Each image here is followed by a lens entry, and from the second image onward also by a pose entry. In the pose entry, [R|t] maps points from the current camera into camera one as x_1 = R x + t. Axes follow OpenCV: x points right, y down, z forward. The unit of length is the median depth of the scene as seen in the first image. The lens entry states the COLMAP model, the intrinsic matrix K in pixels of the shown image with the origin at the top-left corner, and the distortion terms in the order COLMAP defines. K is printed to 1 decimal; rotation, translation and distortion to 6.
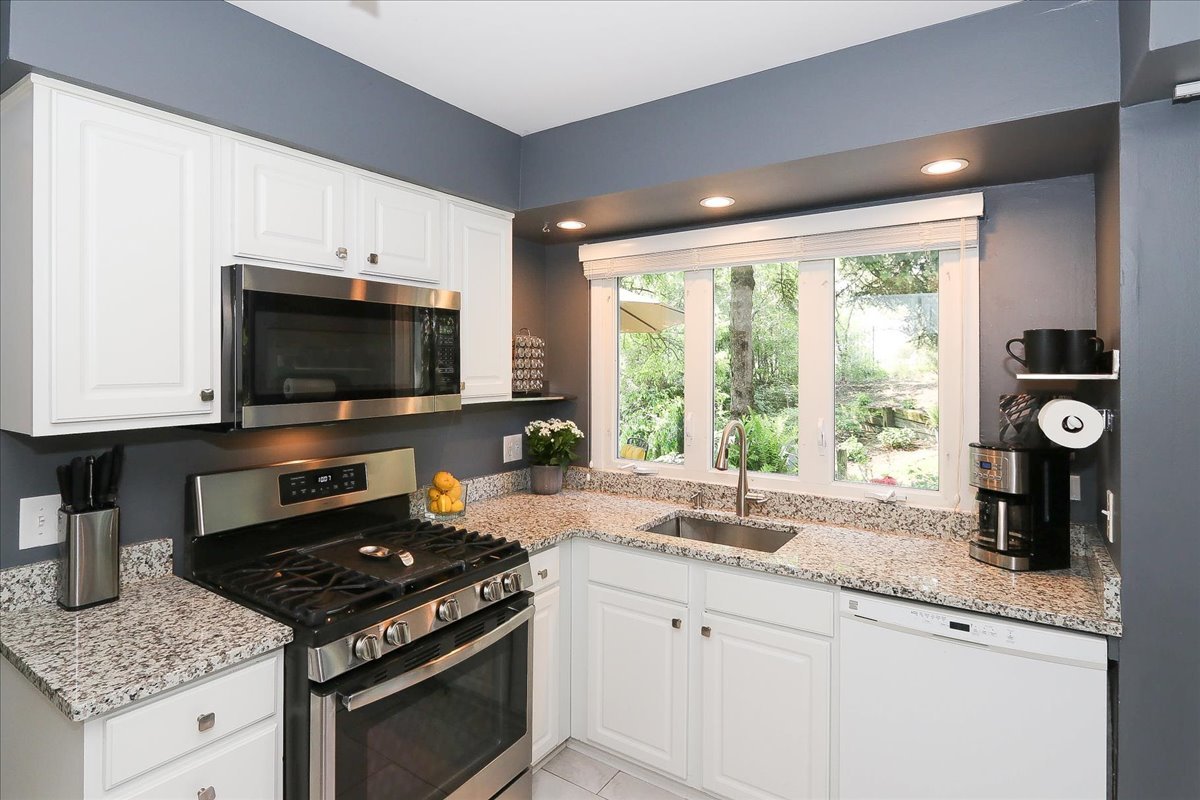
lens RADIAL K [[624.6, 0, 575.1], [0, 624.6, 359.9], [0, 0, 1]] dist [-0.000736, -0.000742]
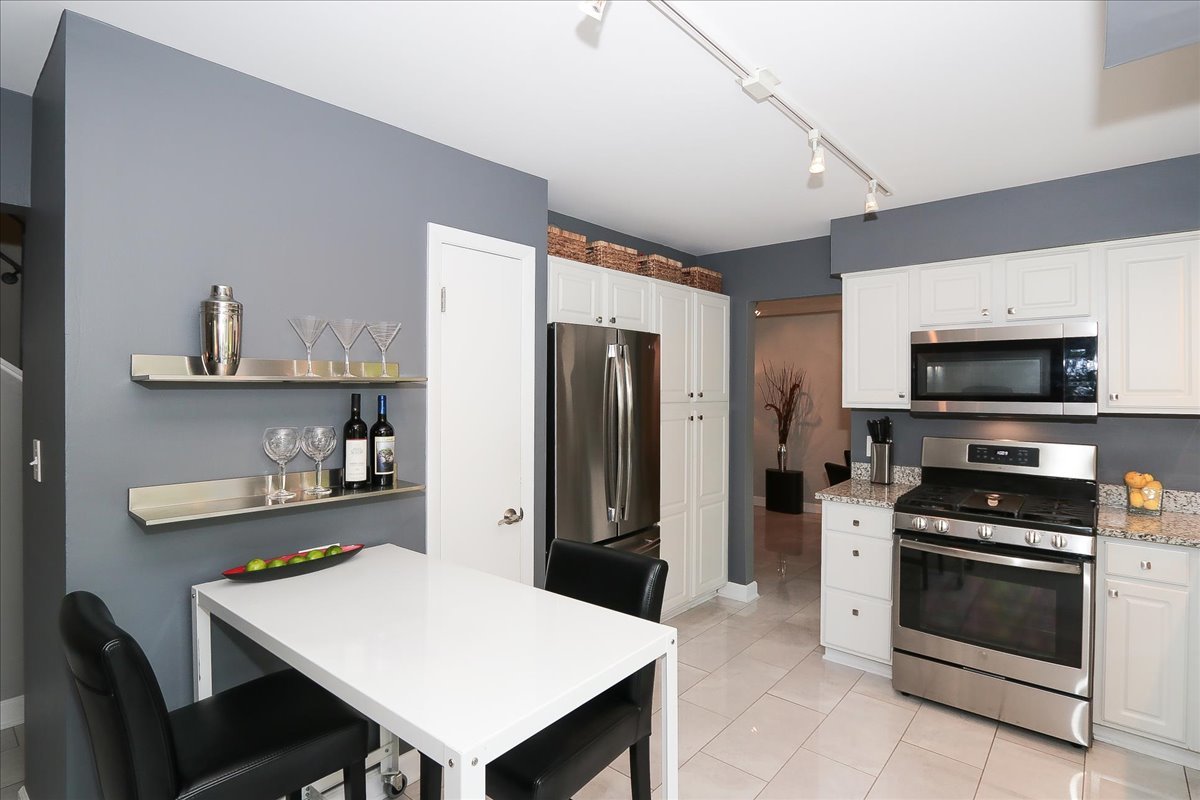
lens RADIAL K [[599.8, 0, 600.0], [0, 599.8, 400.0], [0, 0, 1]] dist [-0.001846, -0.000476]
pose [[-0.101078, 0.020086, -0.994676, 1.133788], [0.001827, 0.999798, 0.020003, 0.023107], [0.994877, 0.000205, -0.101094, 0.134544]]
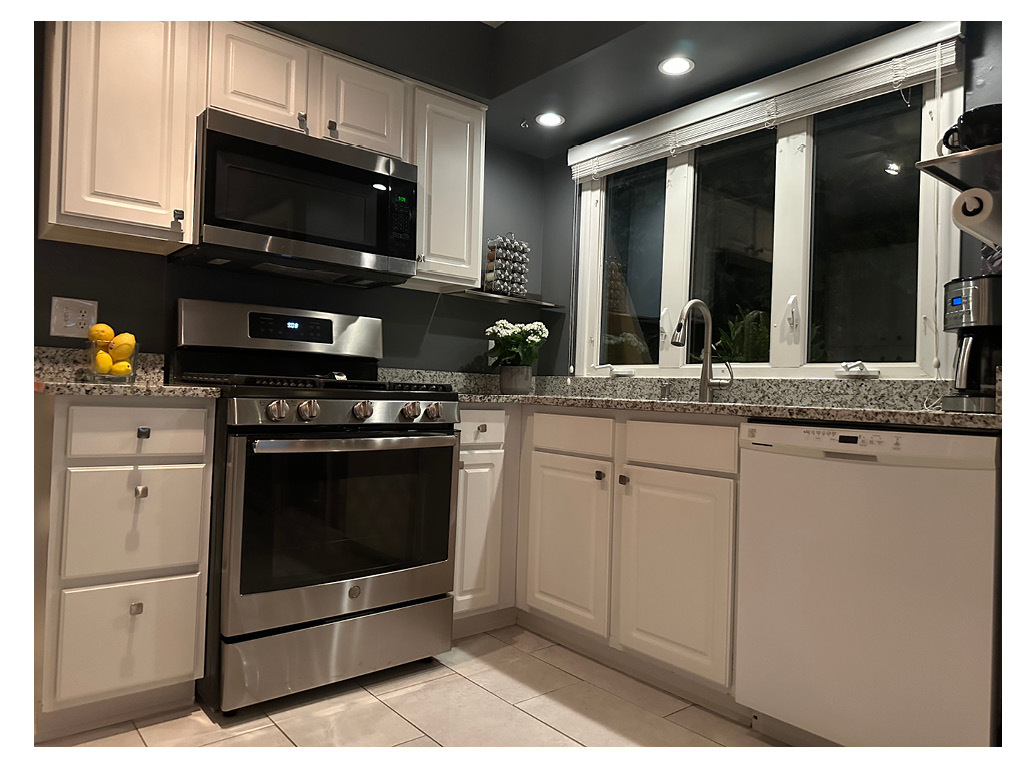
lens RADIAL K [[695.3, 0, 512.0], [0, 695.3, 384.0], [0, 0, 1]] dist [0.084572, -0.095187]
pose [[0.963325, 0.026722, -0.267003, 0.313104], [-0.031768, 0.999389, -0.014594, 0.286290], [0.266450, 0.022540, 0.963585, -0.118359]]
